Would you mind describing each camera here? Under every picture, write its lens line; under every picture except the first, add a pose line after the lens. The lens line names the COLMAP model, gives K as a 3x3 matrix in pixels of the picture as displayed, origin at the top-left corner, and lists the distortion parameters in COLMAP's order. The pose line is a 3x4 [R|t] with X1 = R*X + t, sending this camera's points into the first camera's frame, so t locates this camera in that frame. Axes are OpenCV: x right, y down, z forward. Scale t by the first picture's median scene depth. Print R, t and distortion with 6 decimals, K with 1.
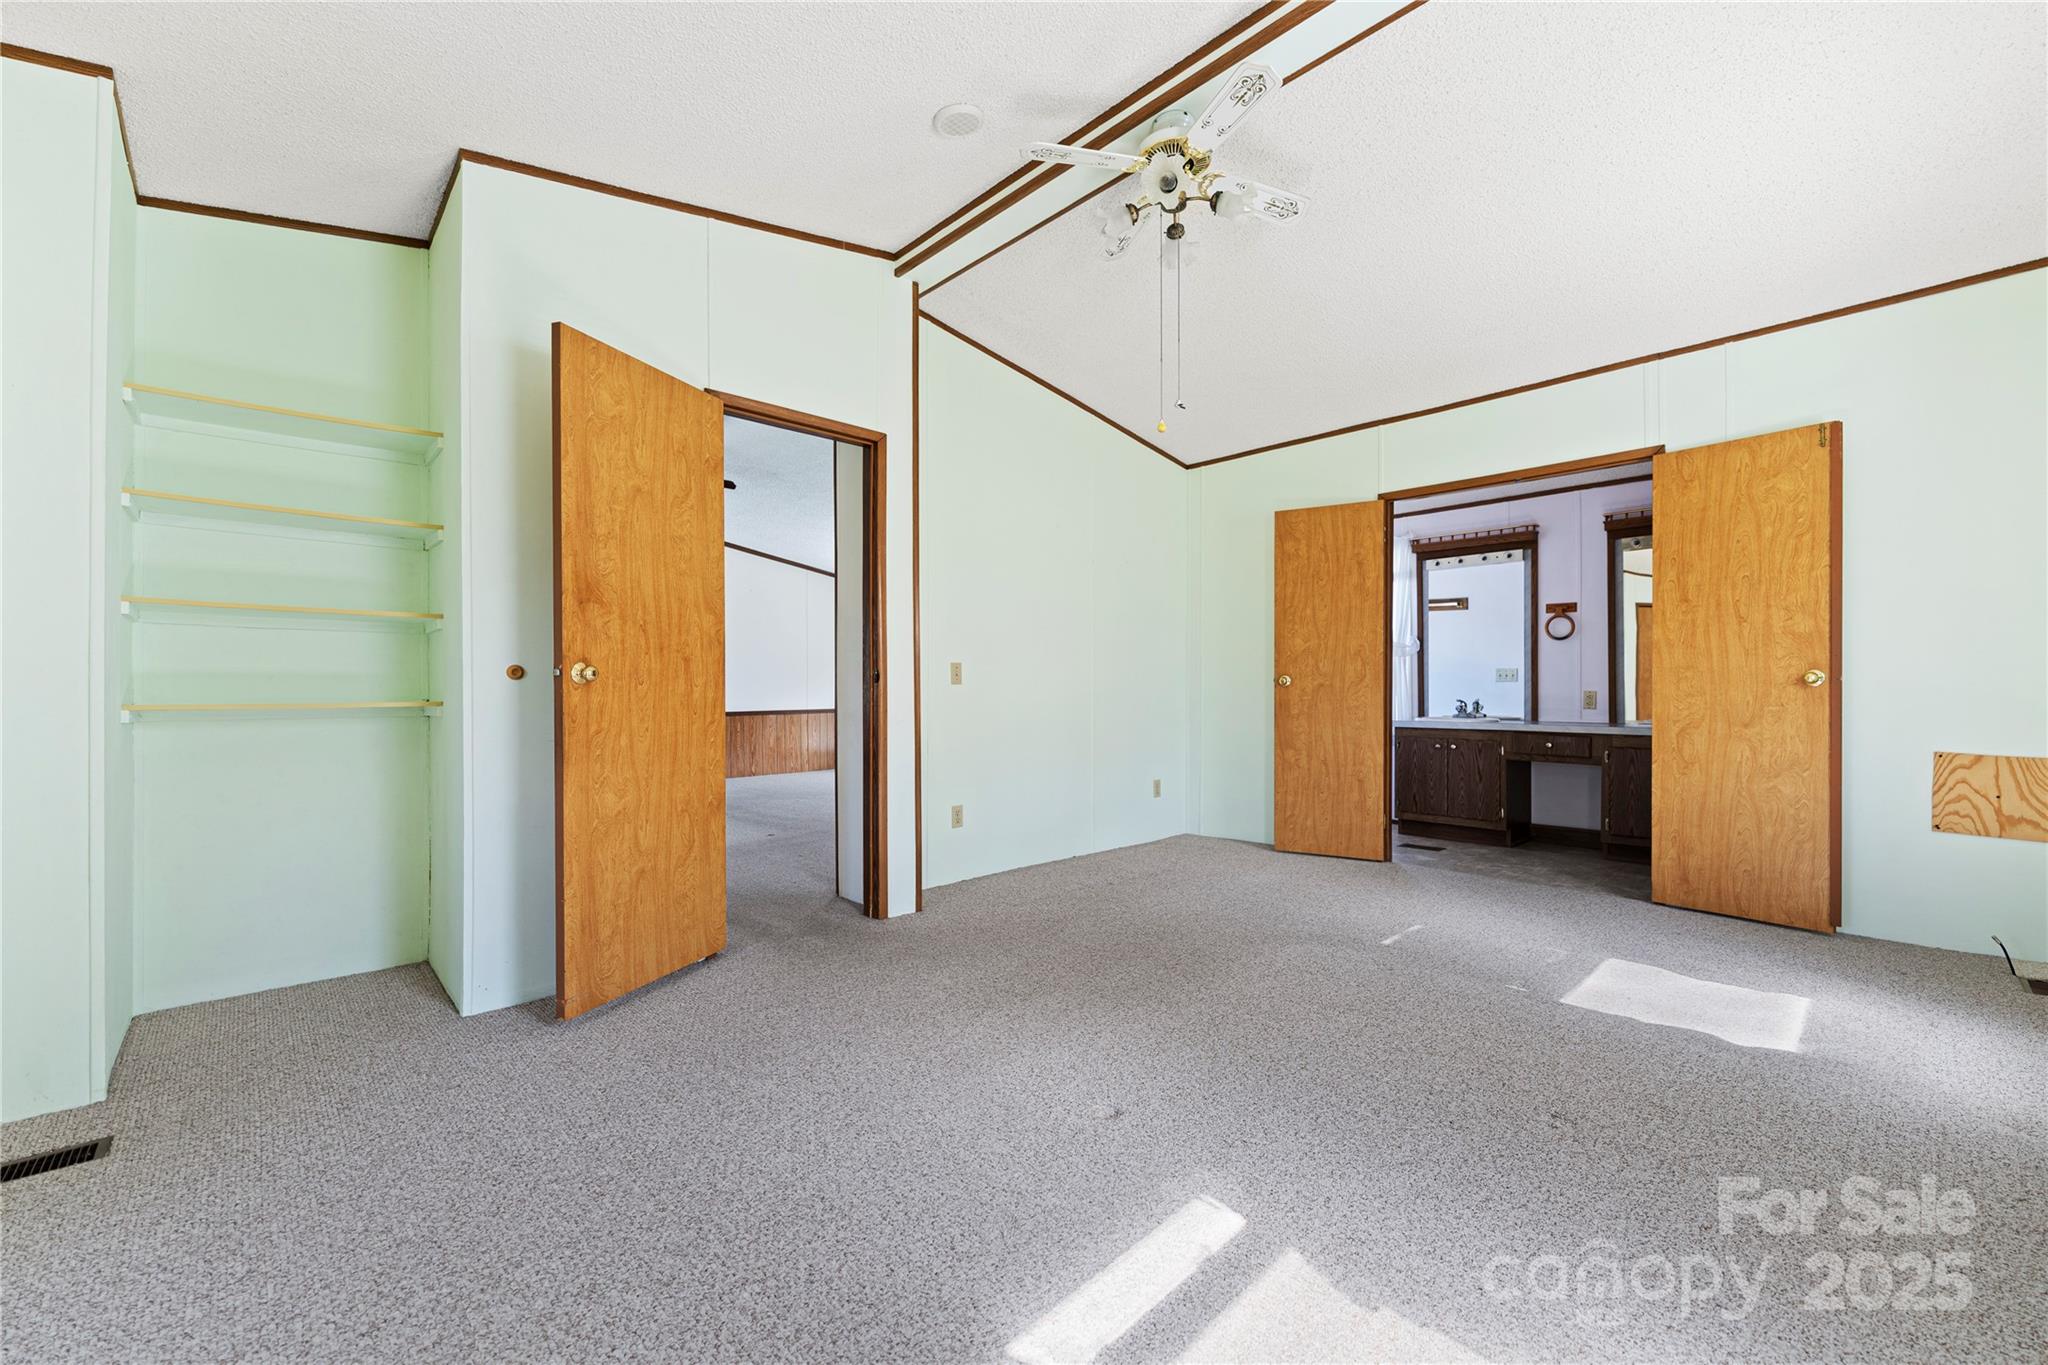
lens RADIAL K [[824.5, 0, 1026.3], [0, 824.5, 689.4], [0, 0, 1]] dist [-0.011141, -0.000053]
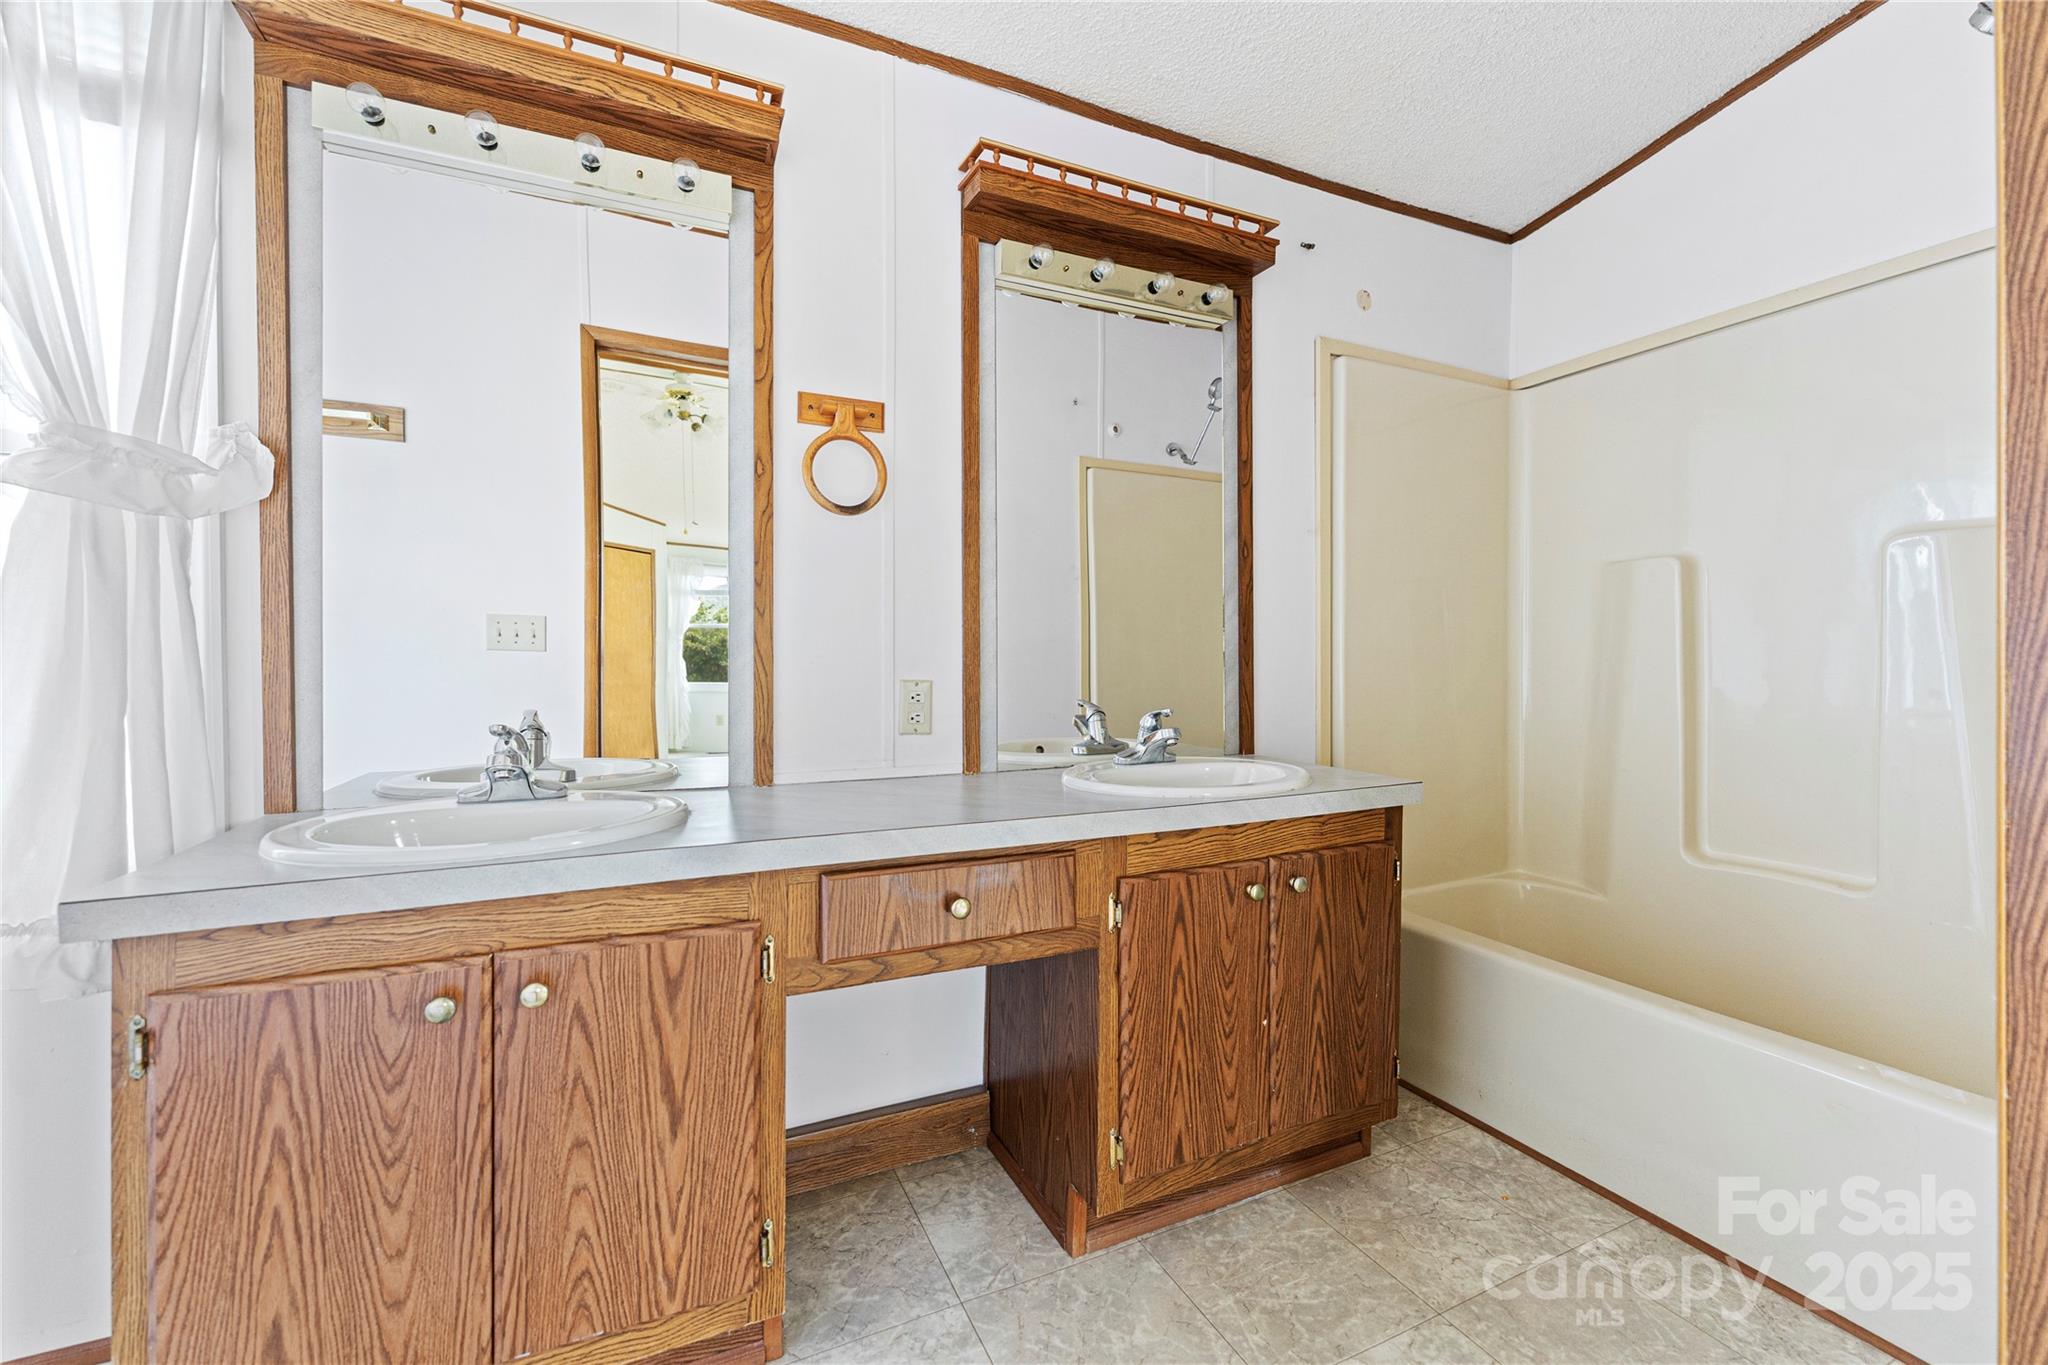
lens RADIAL K [[827.3, 0, 1020.5], [0, 827.3, 661.7], [0, 0, 1]] dist [0.000484, 0.000042]
pose [[0.324773, -0.002307, 0.945789, 0.380160], [0.000484, 0.999997, 0.002273, -0.006039], [-0.945792, -0.000280, 0.324773, 0.839536]]
